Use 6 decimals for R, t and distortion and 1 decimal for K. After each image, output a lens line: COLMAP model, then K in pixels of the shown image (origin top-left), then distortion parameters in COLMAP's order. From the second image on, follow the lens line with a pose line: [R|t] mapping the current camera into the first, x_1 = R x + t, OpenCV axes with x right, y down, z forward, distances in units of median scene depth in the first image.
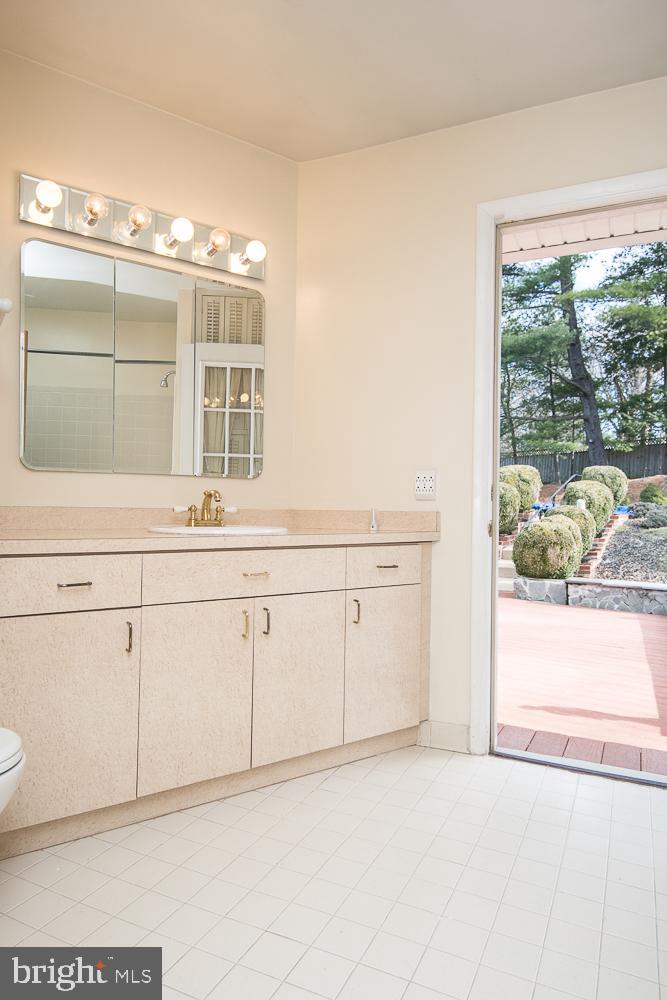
lens RADIAL K [[631.7, 0, 333.5], [0, 631.7, 500.0], [0, 0, 1]] dist [-0.001031, -0.000139]
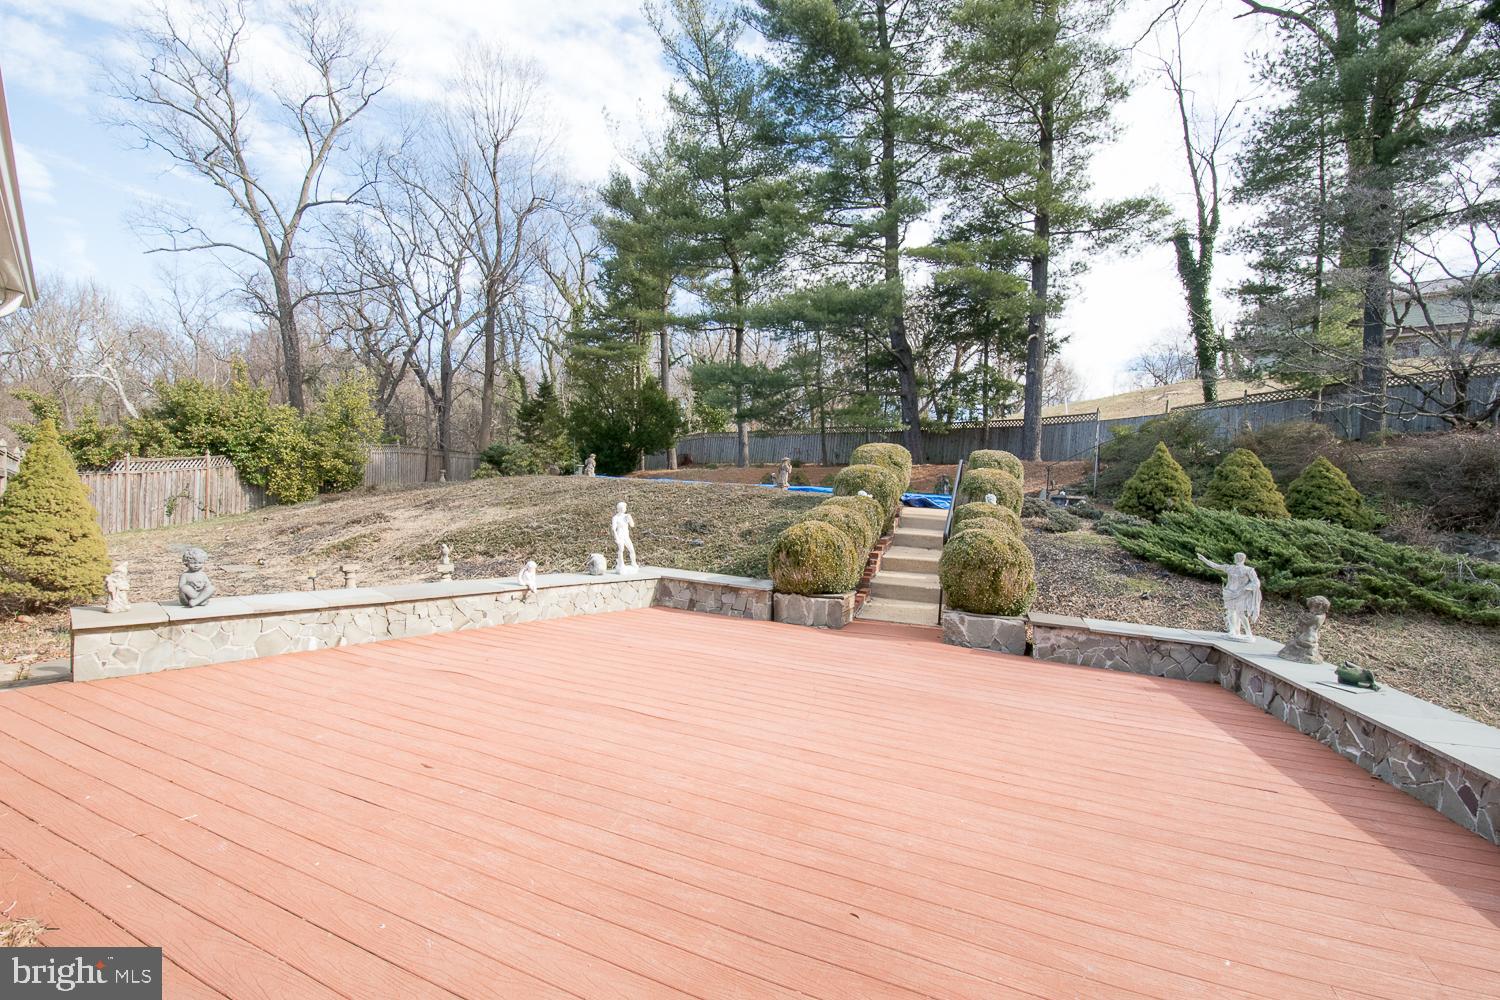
lens RADIAL K [[660.9, 0, 750.0], [0, 660.9, 500.0], [0, 0, 1]] dist [0.001970, -0.016670]
pose [[0.972246, 0.035092, 0.231313, -0.066829], [-0.044697, 0.998337, 0.036409, -0.009738], [-0.229650, -0.045738, 0.972198, 0.304342]]
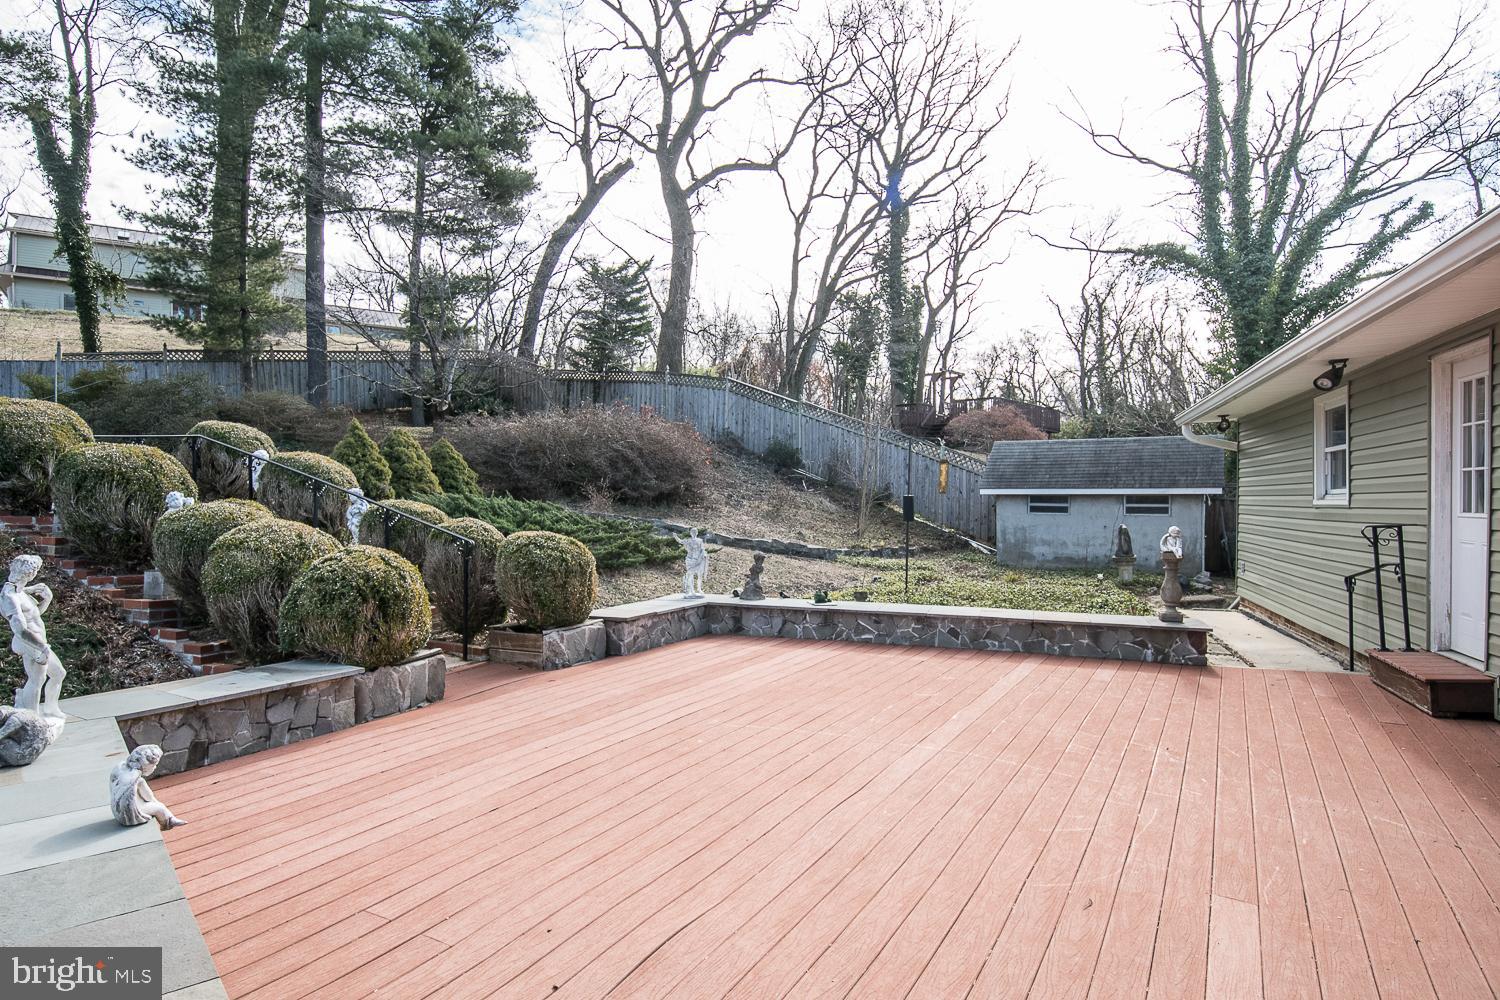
lens RADIAL K [[808.4, 0, 750.0], [0, 808.4, 500.0], [0, 0, 1]] dist [-0.000955, -0.000441]
pose [[-0.097653, -0.020728, 0.995005, -0.369541], [-0.017846, 0.999659, 0.019074, -0.011565], [-0.995060, -0.015894, -0.097990, 0.731342]]
